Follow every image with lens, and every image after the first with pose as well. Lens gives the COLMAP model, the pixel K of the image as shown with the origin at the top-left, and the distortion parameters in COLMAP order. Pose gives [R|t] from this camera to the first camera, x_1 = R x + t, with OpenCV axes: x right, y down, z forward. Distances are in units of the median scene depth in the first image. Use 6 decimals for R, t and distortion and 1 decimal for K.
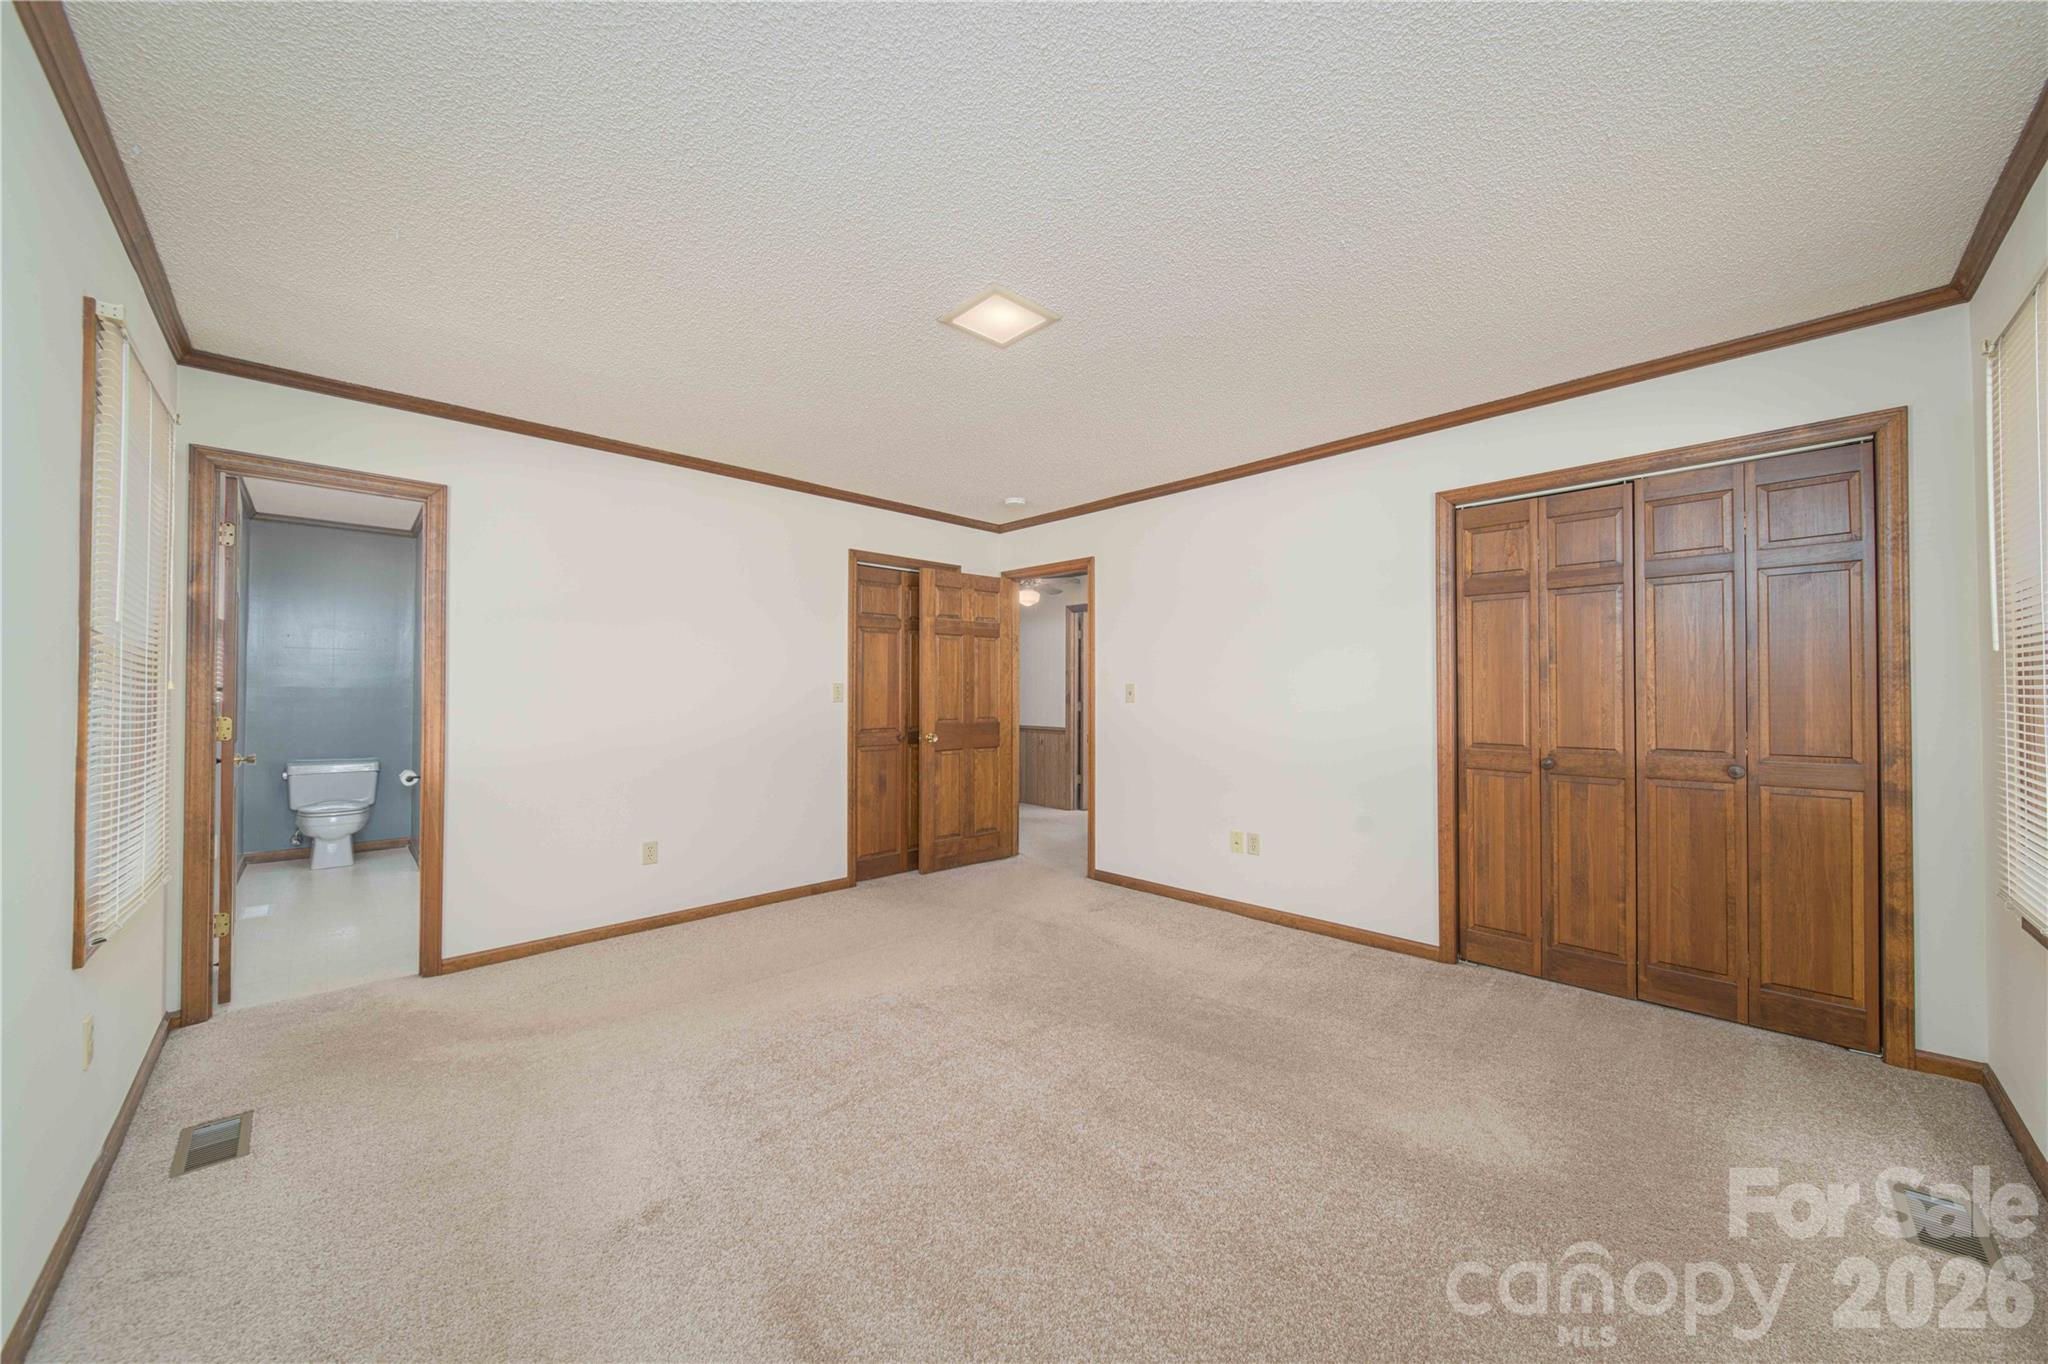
lens RADIAL K [[719.0, 0, 1025.8], [0, 719.0, 680.5], [0, 0, 1]] dist [-0.000847, -0.001870]
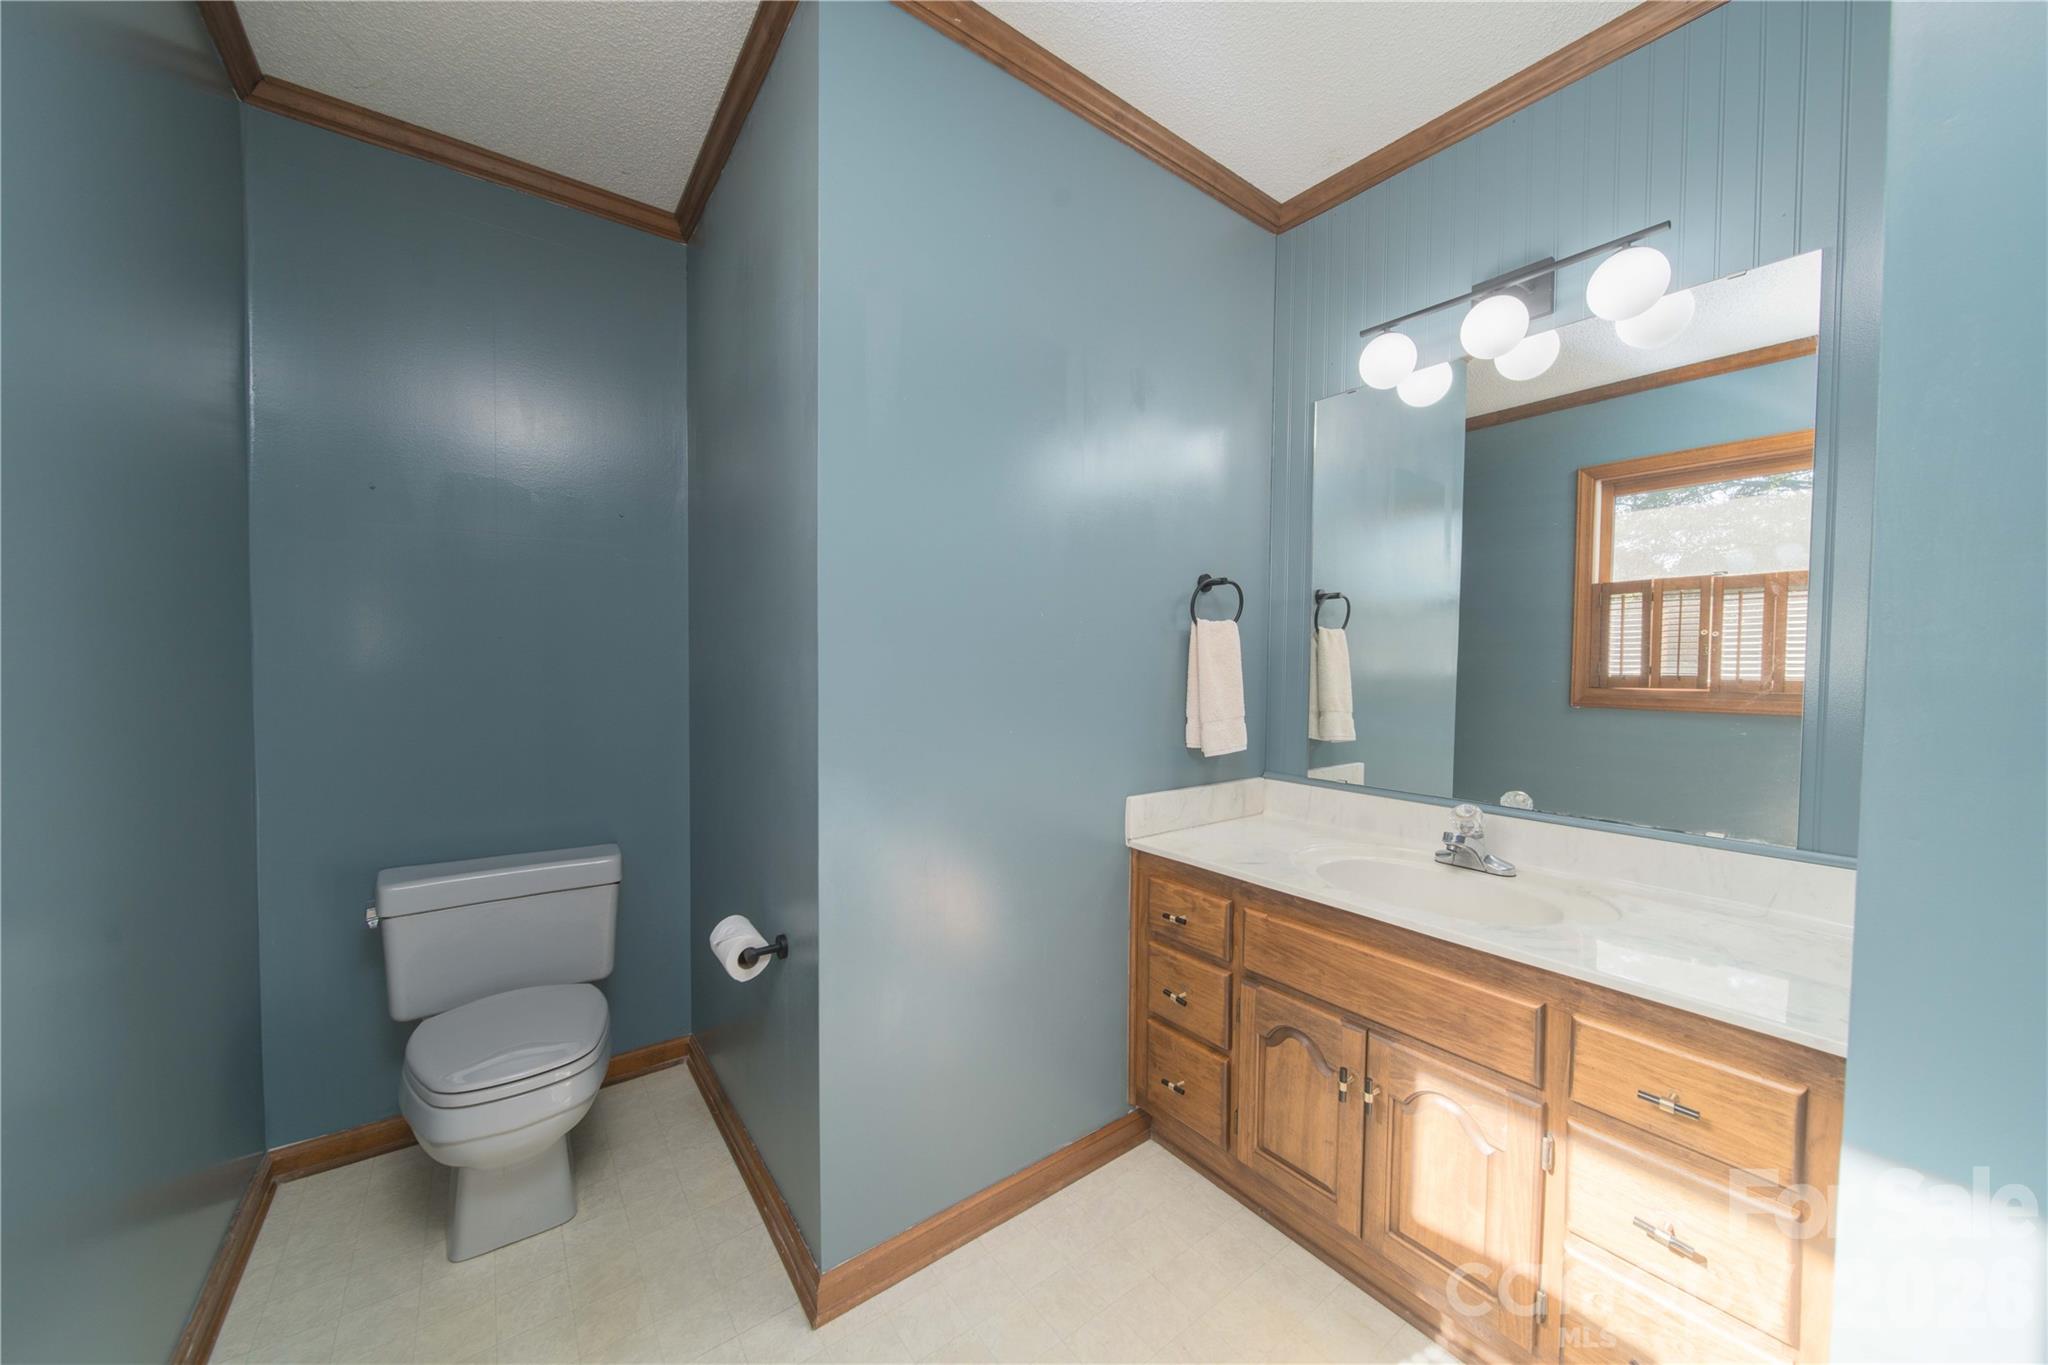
lens RADIAL K [[719.0, 0, 1025.6], [0, 719.0, 687.0], [0, 0, 1]] dist [-0.000847, -0.001870]
pose [[0.991955, 0.012629, -0.125962, -0.704410], [-0.006187, 0.998659, 0.051406, 0.012327], [0.126442, -0.050213, 0.990702, 0.723879]]
